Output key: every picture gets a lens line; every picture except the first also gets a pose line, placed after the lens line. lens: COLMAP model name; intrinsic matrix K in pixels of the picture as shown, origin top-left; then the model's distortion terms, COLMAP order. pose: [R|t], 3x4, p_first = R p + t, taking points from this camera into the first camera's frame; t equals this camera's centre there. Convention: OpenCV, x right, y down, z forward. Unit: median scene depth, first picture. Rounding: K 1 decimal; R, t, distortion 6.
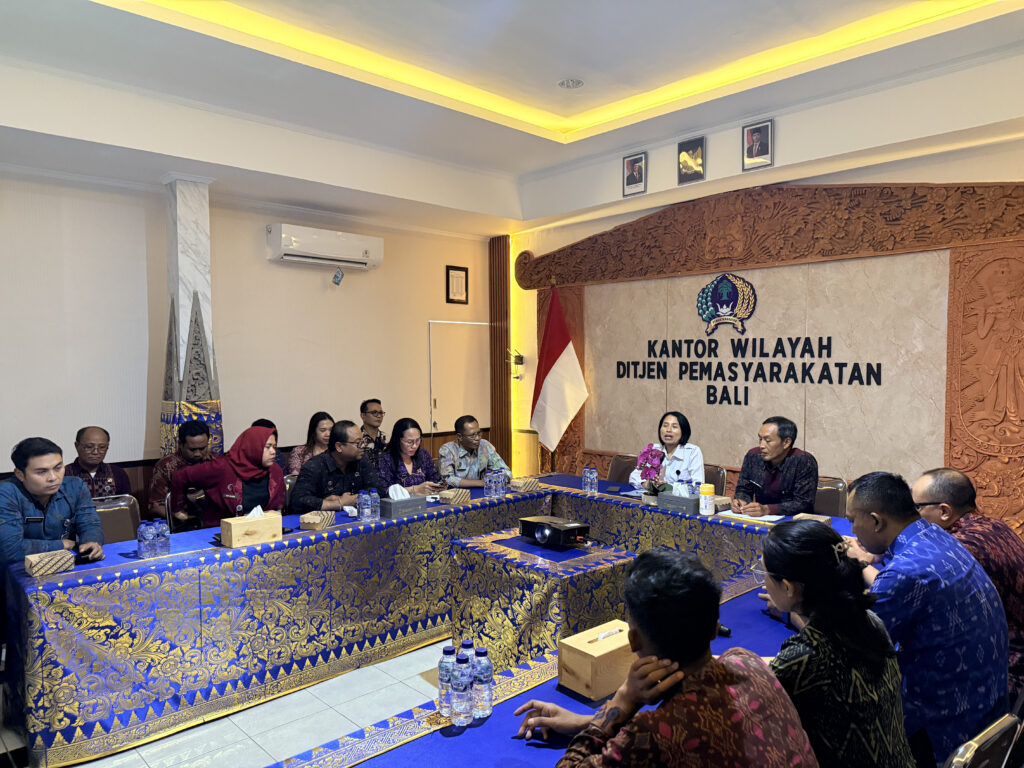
lens RADIAL K [[708.9, 0, 510.5], [0, 708.9, 388.7], [0, 0, 1]] dist [0.138272, -0.257131]
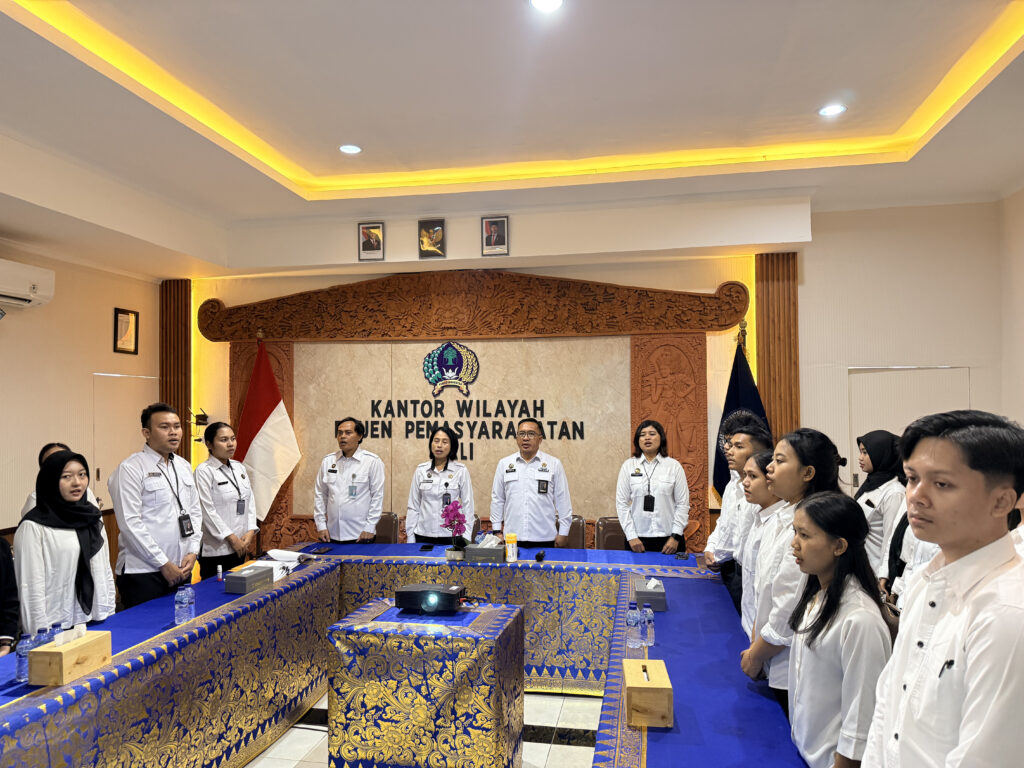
lens RADIAL K [[708.9, 0, 510.5], [0, 708.9, 388.7], [0, 0, 1]] dist [0.138272, -0.257131]
pose [[0.804957, 0.015022, 0.593143, -0.281201], [0.028092, 0.997594, -0.063388, -0.015636], [-0.592667, 0.067687, 0.802598, 0.069592]]
